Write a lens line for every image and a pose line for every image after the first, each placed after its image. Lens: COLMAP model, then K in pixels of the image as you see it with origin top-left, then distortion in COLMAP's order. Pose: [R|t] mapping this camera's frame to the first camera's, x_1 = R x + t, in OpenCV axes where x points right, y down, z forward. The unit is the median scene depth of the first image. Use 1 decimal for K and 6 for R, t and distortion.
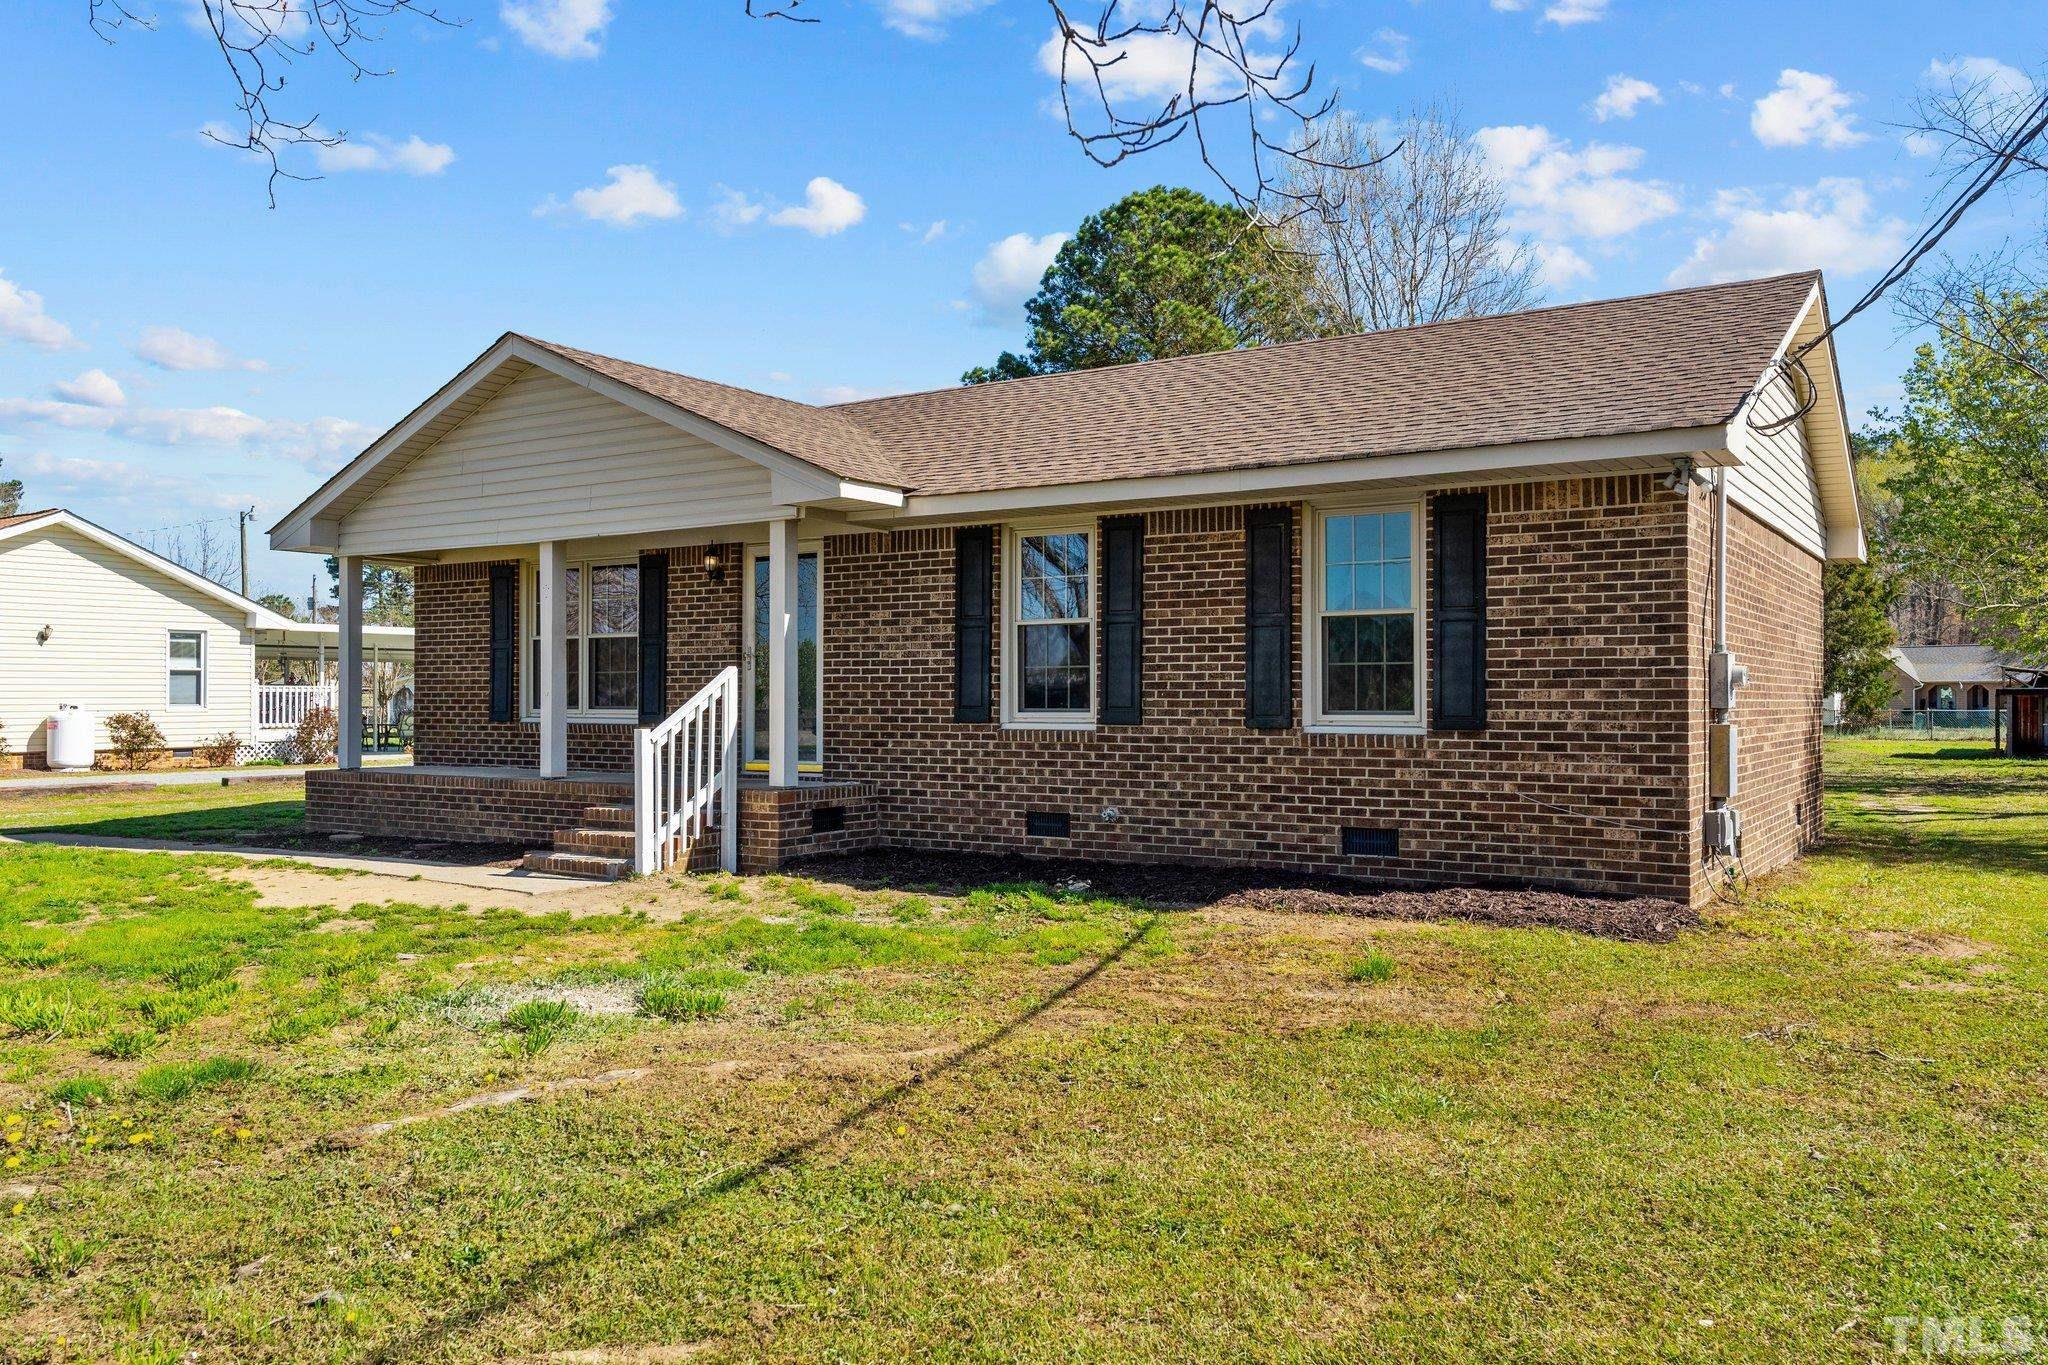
lens RADIAL K [[1524.1, 0, 1019.8], [0, 1524.1, 703.0], [0, 0, 1]] dist [0.008583, 0.004388]
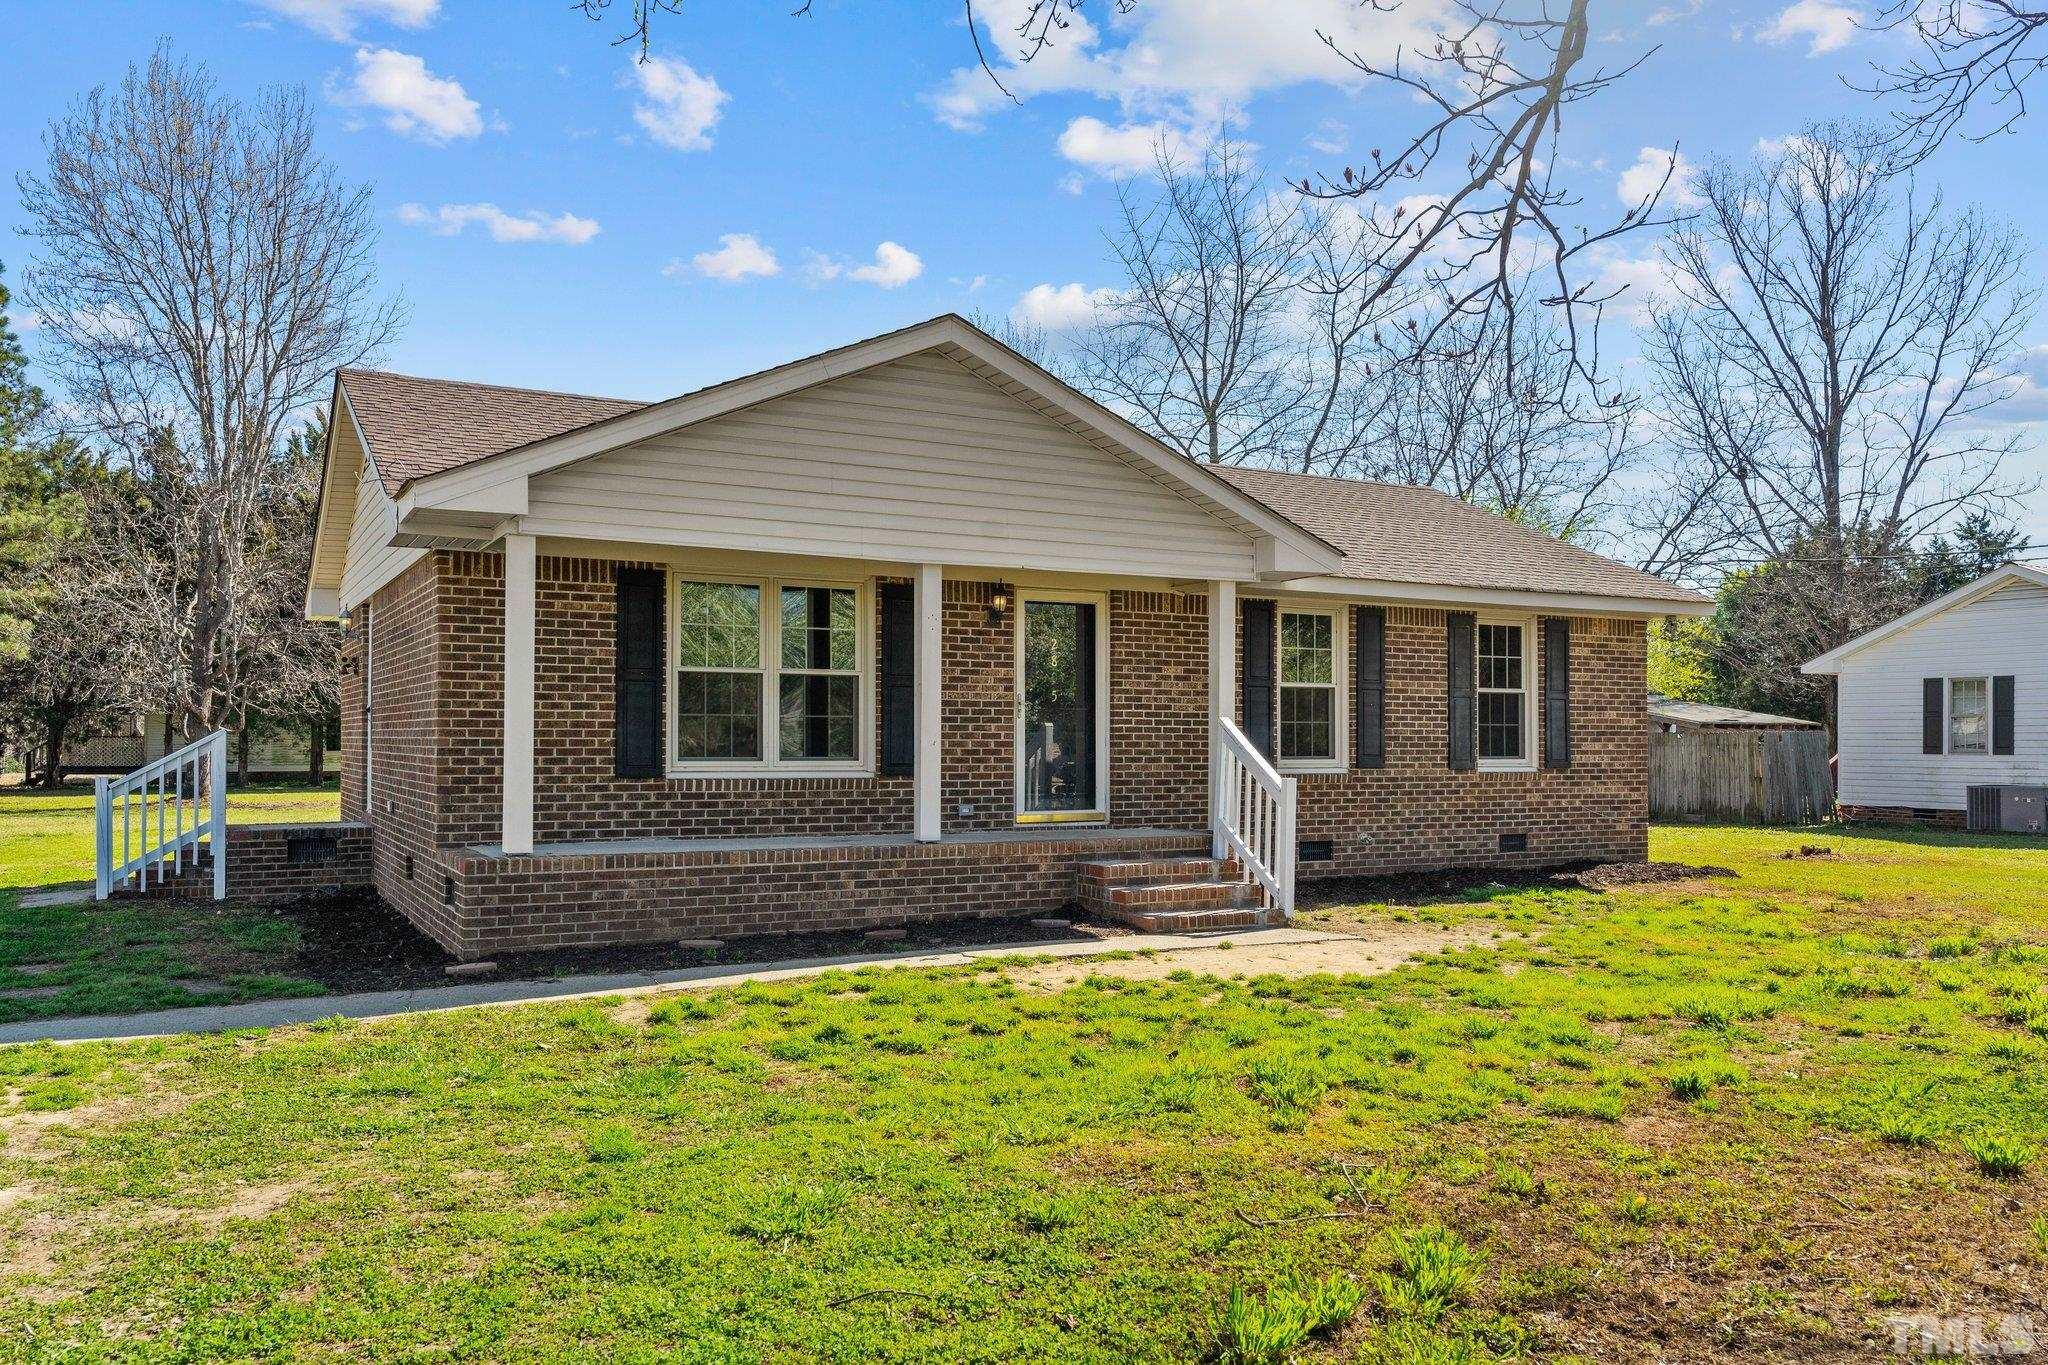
lens RADIAL K [[1538.2, 0, 1005.3], [0, 1538.2, 744.1], [0, 0, 1]] dist [0.006734, 0.003913]
pose [[0.478844, 0.000073, 0.877900, -1.212374], [-0.000108, 1.000000, -0.000025, -0.006239], [-0.877900, -0.000083, 0.478844, 0.641356]]
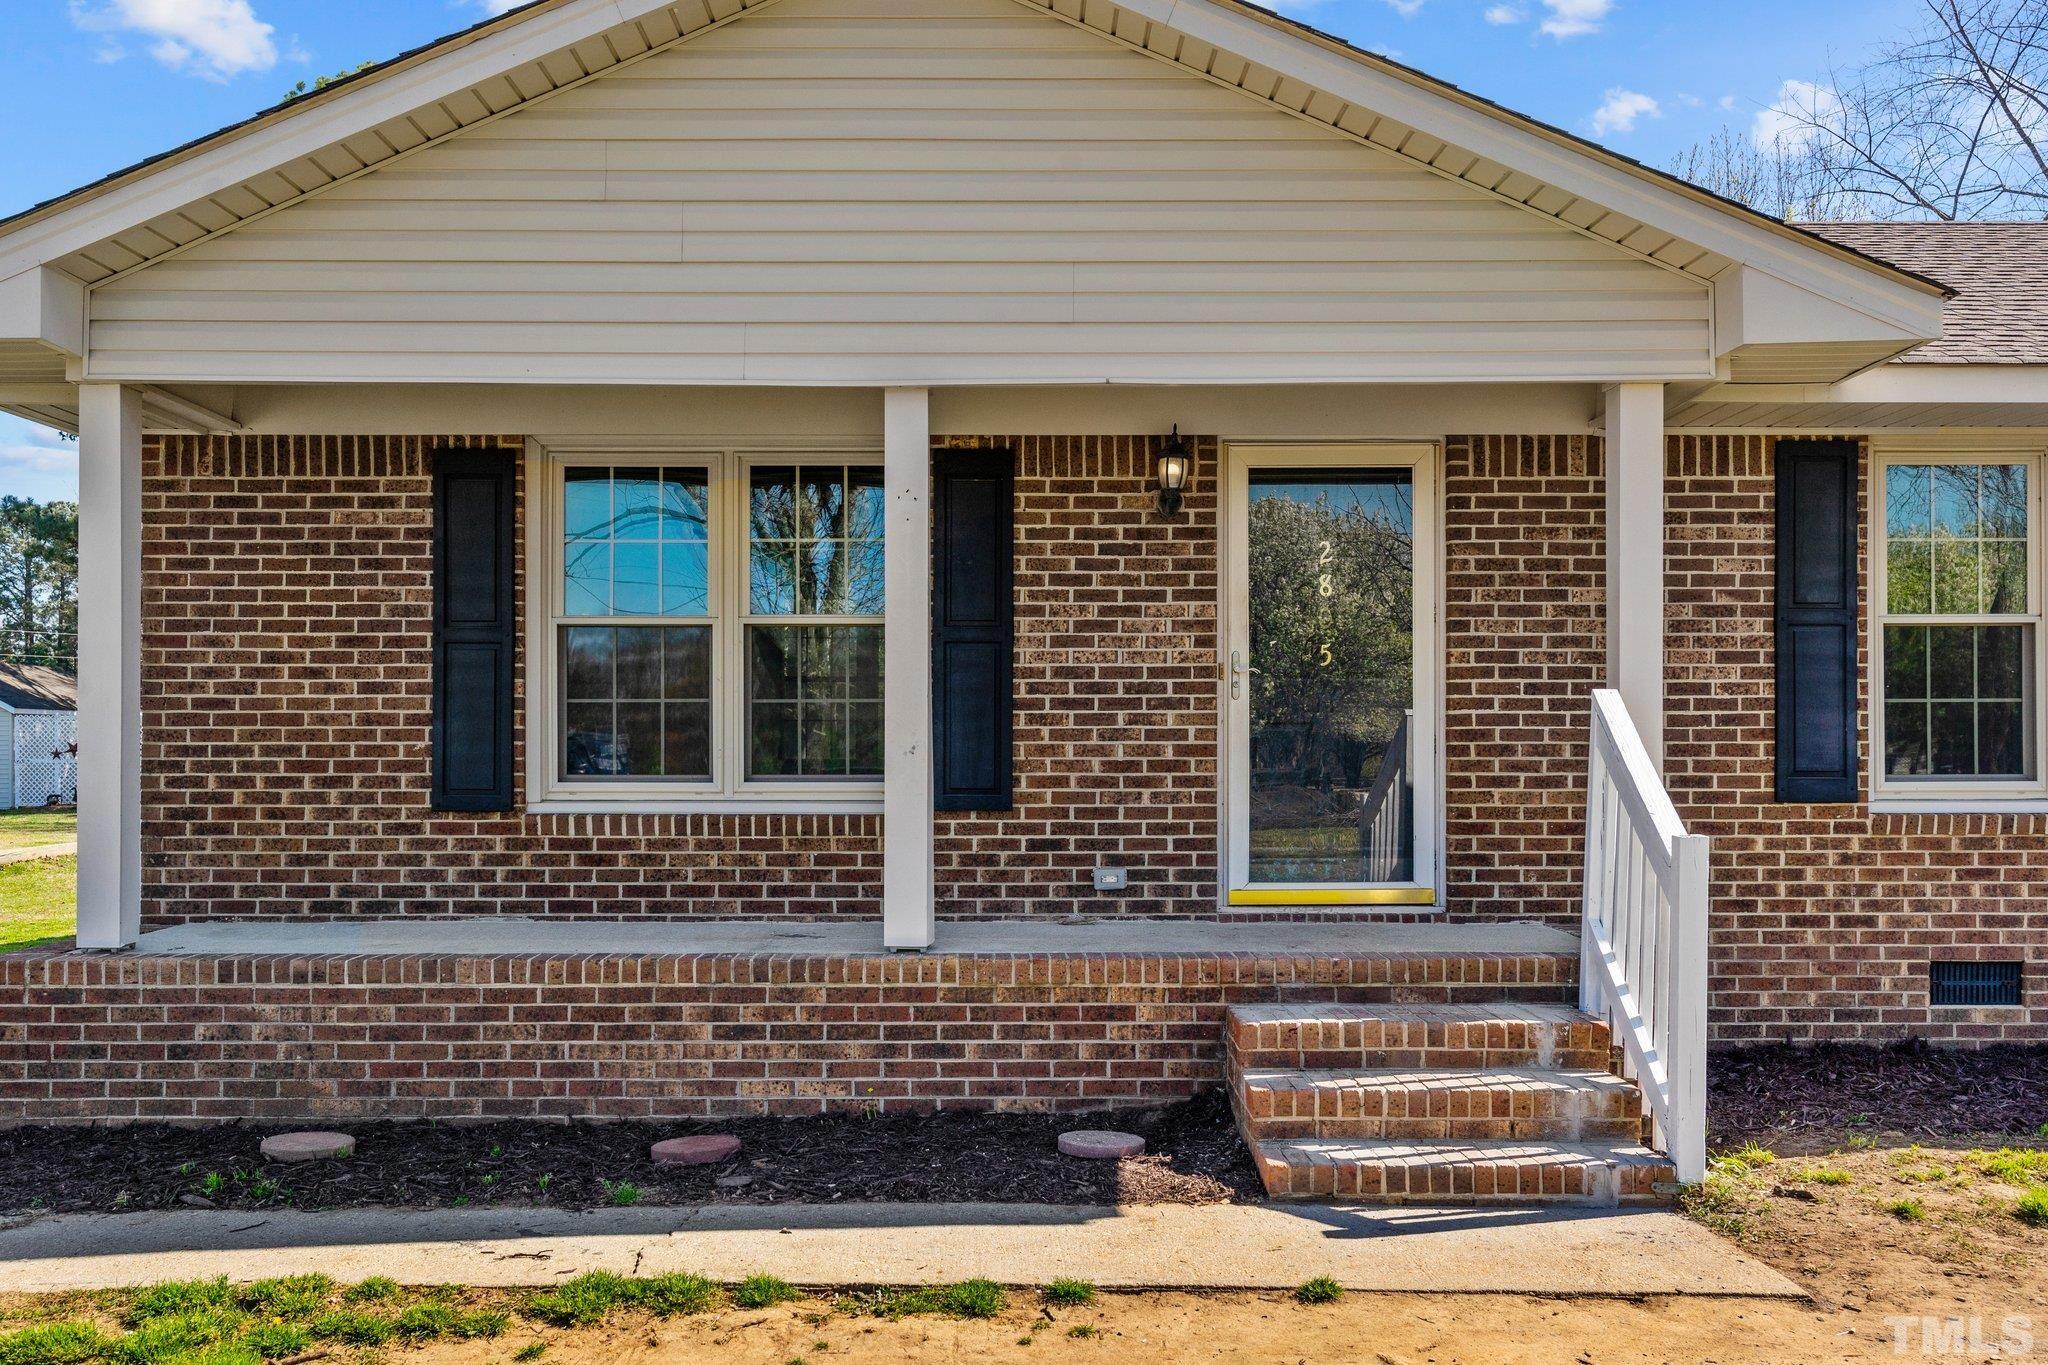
lens RADIAL K [[1727.0, 0, 1008.1], [0, 1727.0, 750.0], [0, 0, 1]] dist [0.005609, 0.000241]
pose [[0.837880, -0.002754, 0.545847, -0.635235], [0.003032, 0.999995, 0.000391, -0.006924], [-0.545845, 0.001328, 0.837885, 0.679217]]
